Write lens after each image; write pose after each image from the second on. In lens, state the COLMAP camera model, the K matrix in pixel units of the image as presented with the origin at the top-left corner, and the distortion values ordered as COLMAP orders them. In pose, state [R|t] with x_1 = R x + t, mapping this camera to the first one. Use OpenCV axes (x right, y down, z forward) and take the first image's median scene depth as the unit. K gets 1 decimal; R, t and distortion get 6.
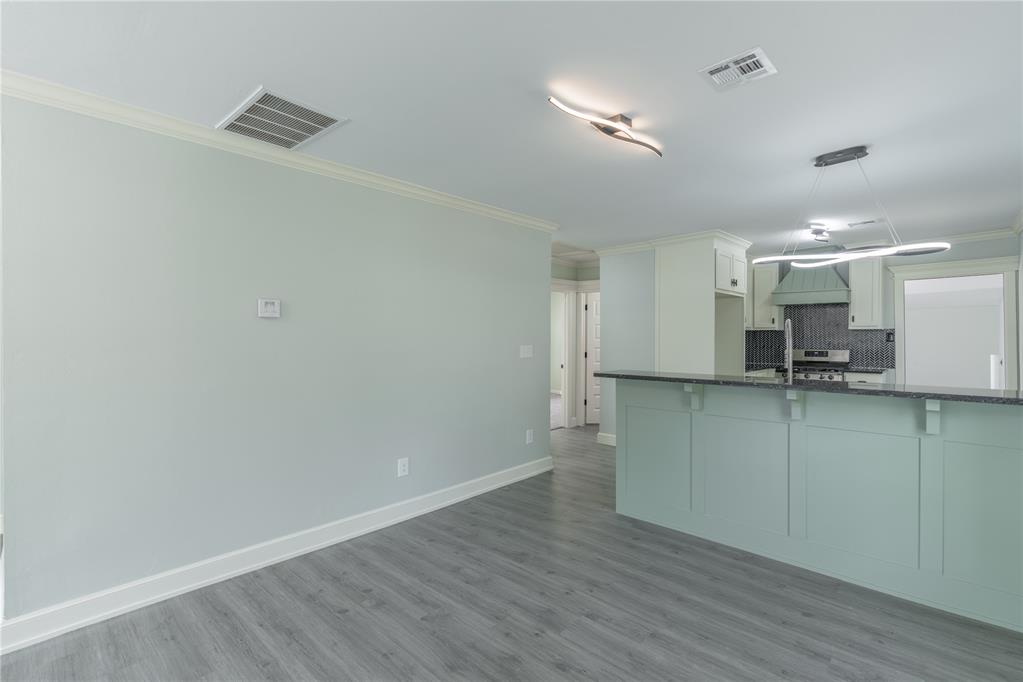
lens RADIAL K [[464.6, 0, 511.8], [0, 464.6, 341.9], [0, 0, 1]] dist [-0.002627, 0.003022]
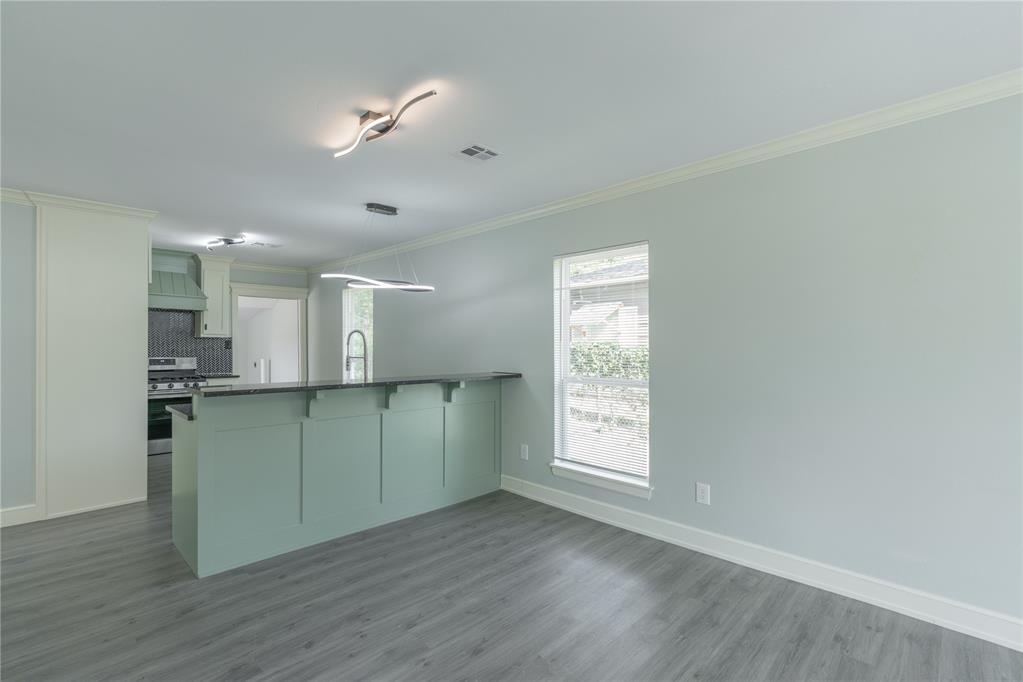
lens RADIAL K [[464.6, 0, 528.0], [0, 464.6, 347.9], [0, 0, 1]] dist [-0.002627, 0.003022]
pose [[0.009492, -0.002019, 0.999953, -0.542670], [0.008272, 0.999964, 0.001940, 0.002065], [-0.999921, 0.008253, 0.009508, 0.494227]]
